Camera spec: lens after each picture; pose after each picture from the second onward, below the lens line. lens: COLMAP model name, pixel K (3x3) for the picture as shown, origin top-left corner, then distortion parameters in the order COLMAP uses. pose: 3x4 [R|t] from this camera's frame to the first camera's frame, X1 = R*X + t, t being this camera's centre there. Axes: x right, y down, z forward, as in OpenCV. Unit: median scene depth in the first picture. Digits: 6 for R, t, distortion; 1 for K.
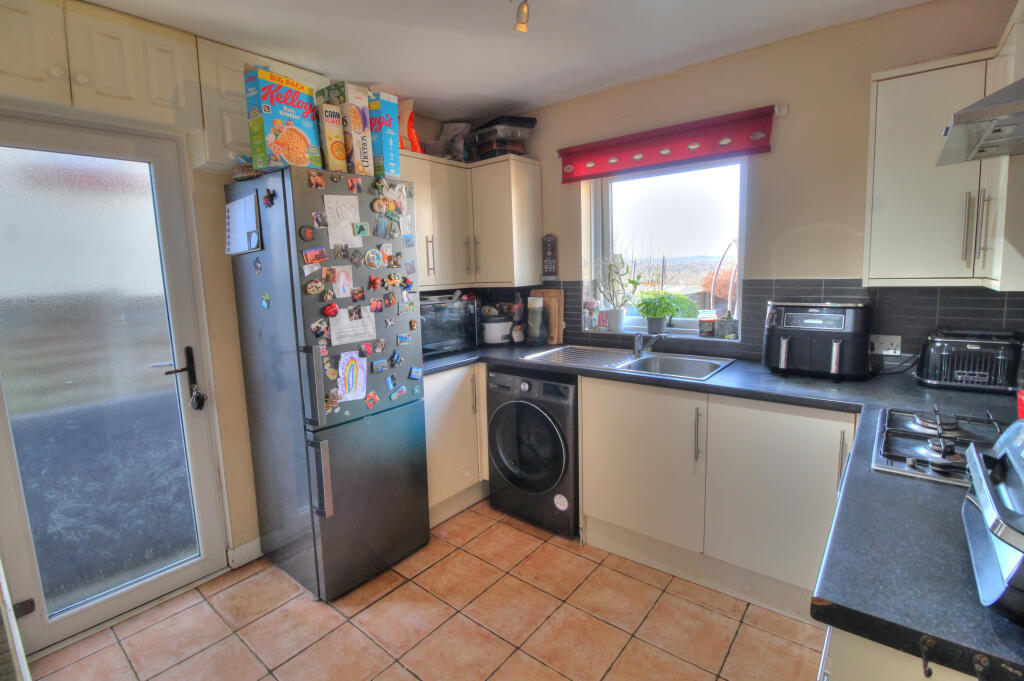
lens RADIAL K [[475.1, 0, 512.0], [0, 475.1, 340.5], [0, 0, 1]] dist [-0.001139, -0.000284]
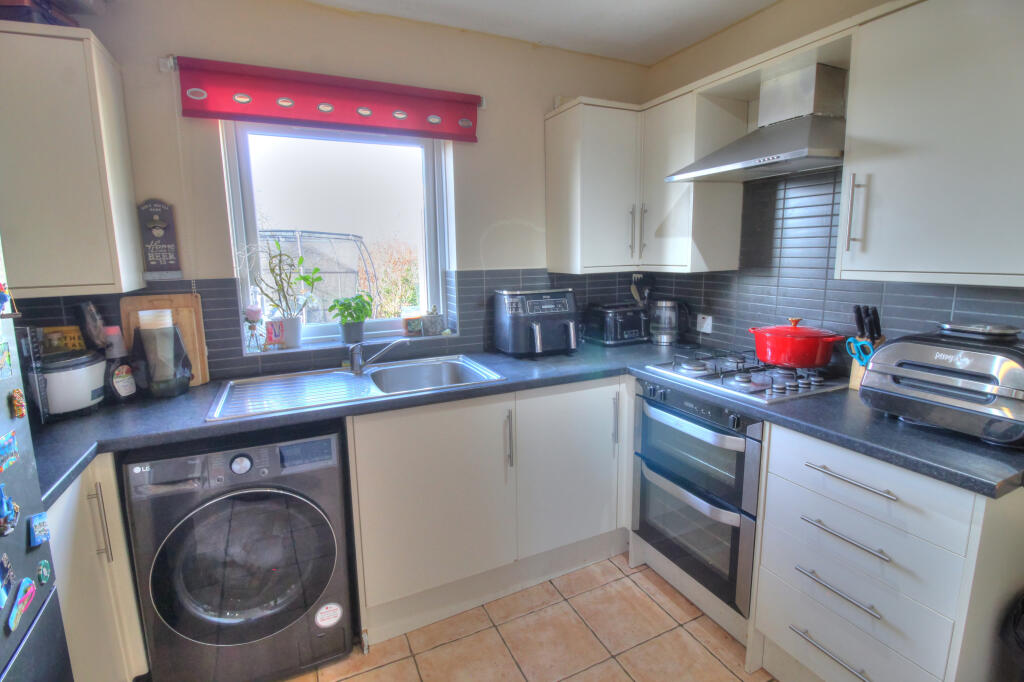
lens RADIAL K [[489.2, 0, 512.5], [0, 489.2, 335.0], [0, 0, 1]] dist [-0.001418, -0.000398]
pose [[0.432102, -0.129097, 0.892537, -0.335079], [0.138855, 0.987423, 0.075598, -0.055288], [-0.891071, 0.091267, 0.444594, 0.437023]]
